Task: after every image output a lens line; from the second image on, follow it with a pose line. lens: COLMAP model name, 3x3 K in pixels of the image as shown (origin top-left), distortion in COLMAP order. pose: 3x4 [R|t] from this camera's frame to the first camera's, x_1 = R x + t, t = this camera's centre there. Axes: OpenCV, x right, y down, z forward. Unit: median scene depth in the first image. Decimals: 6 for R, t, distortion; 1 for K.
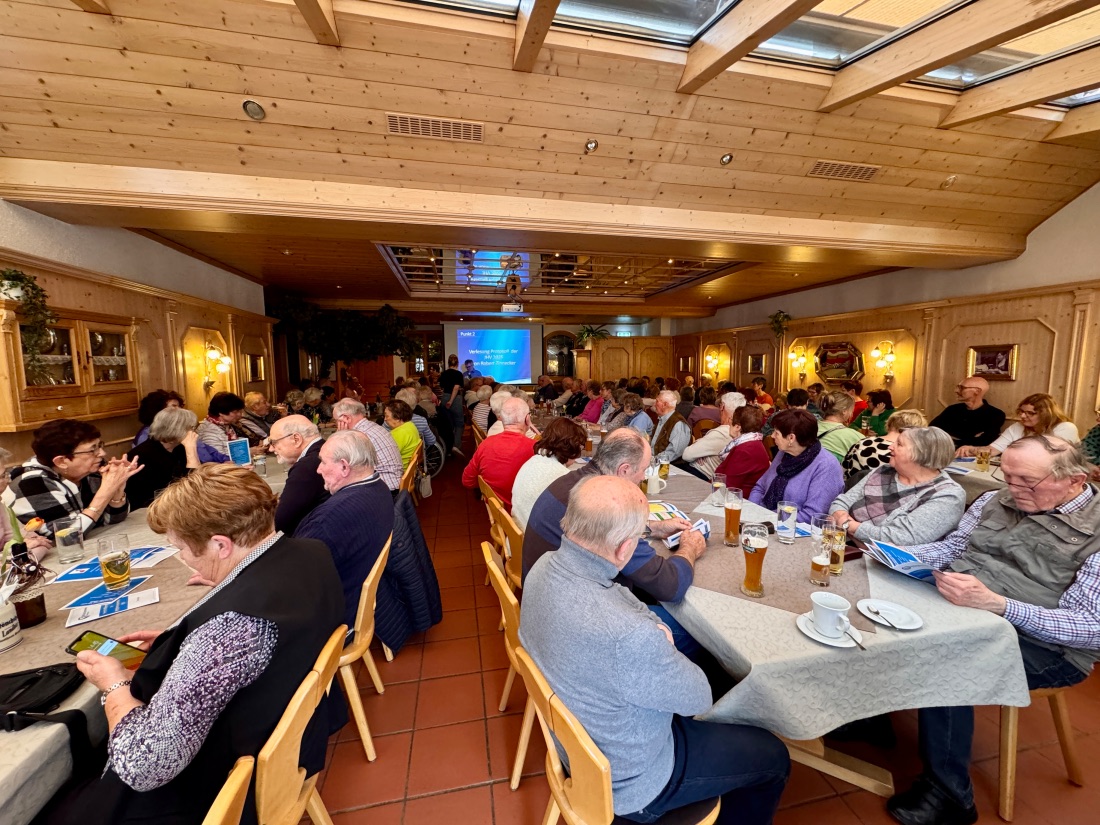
lens RADIAL K [[438.6, 0, 553.9], [0, 438.6, 410.9], [0, 0, 1]] dist [0.001466, -0.000413]
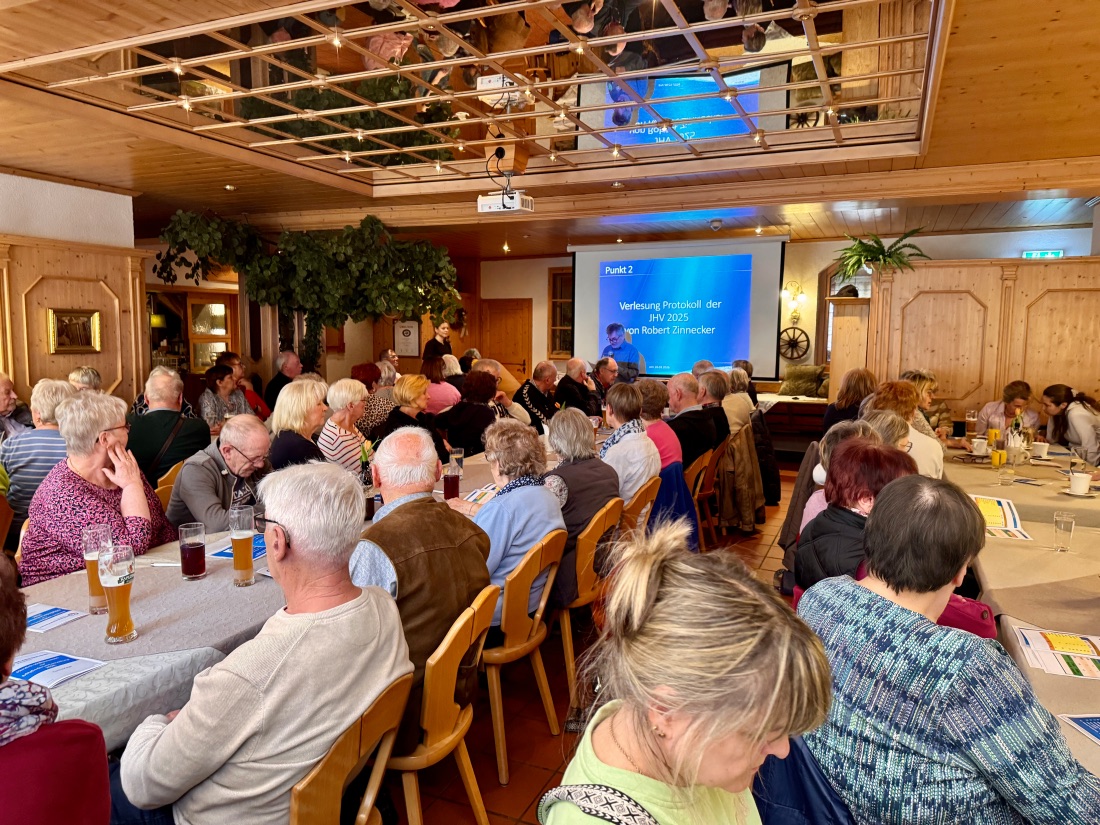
lens RADIAL K [[773.0, 0, 550.0], [0, 773.0, 412.5], [0, 0, 1]] dist [0.074751, -0.084361]
pose [[0.805124, 0.073596, -0.588523, 0.266106], [-0.076036, 0.996891, 0.020642, -0.029785], [0.588213, 0.028129, 0.808217, 0.268068]]
